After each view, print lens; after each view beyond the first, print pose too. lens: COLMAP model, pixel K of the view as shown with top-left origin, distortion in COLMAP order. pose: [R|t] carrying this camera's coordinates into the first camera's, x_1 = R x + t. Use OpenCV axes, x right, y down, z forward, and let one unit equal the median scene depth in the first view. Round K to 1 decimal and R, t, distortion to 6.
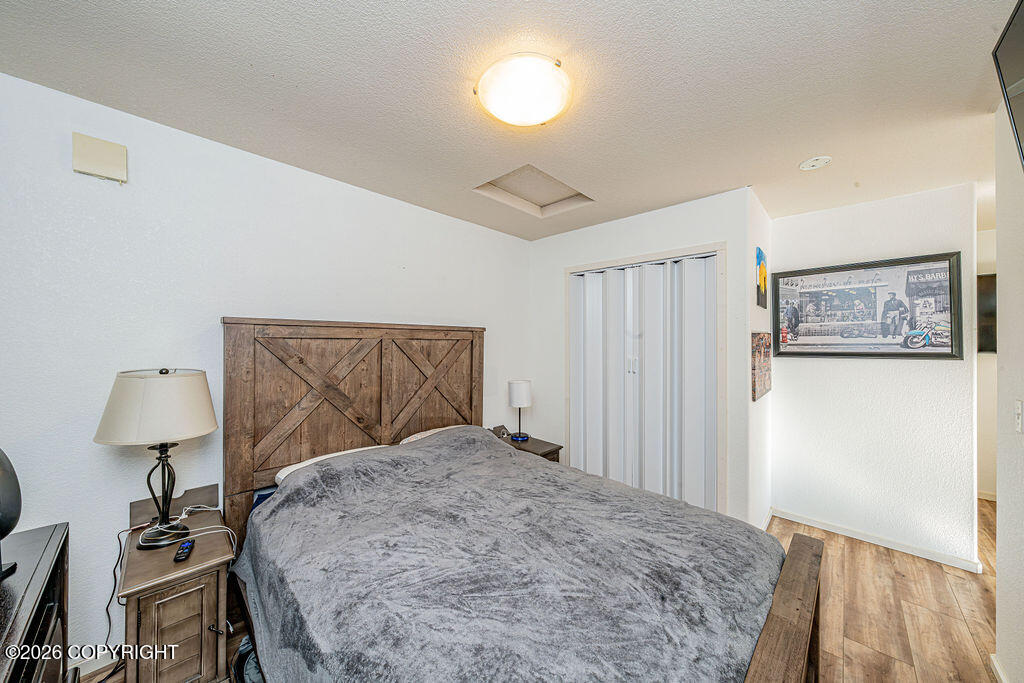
lens RADIAL K [[354.5, 0, 512.0], [0, 354.5, 341.6], [0, 0, 1]] dist [0.001459, -0.000035]
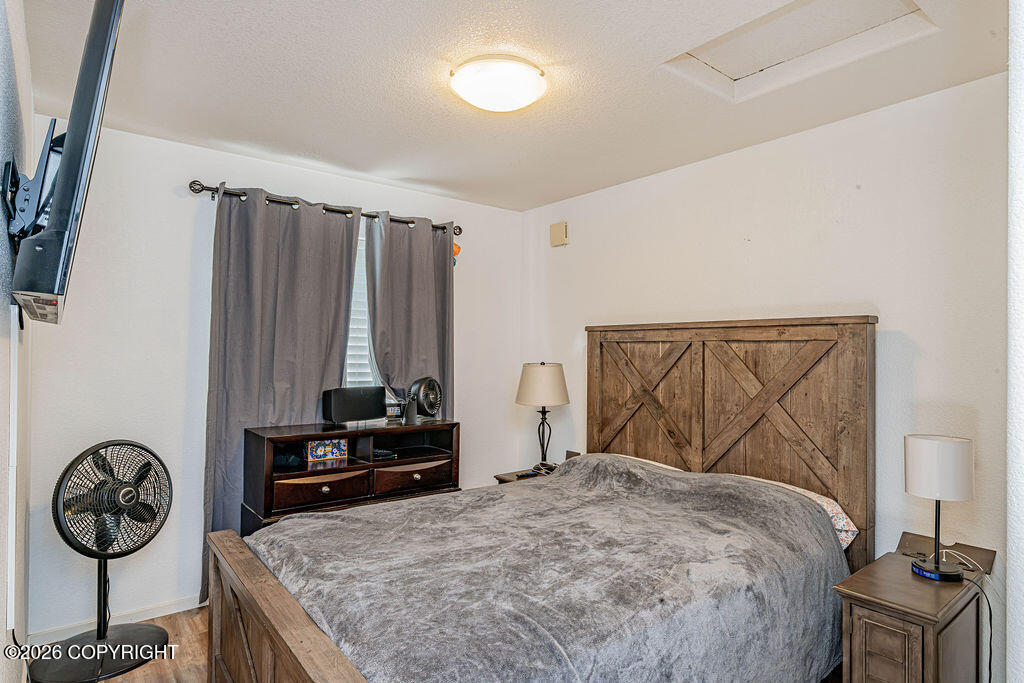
lens RADIAL K [[565.7, 0, 512.5], [0, 565.7, 341.6], [0, 0, 1]] dist [-0.000398, -0.000074]
pose [[-0.135584, -0.006723, -0.990743, 0.942238], [0.004943, 0.999960, -0.007461, 0.000295], [0.990754, -0.005908, -0.135545, 0.742019]]
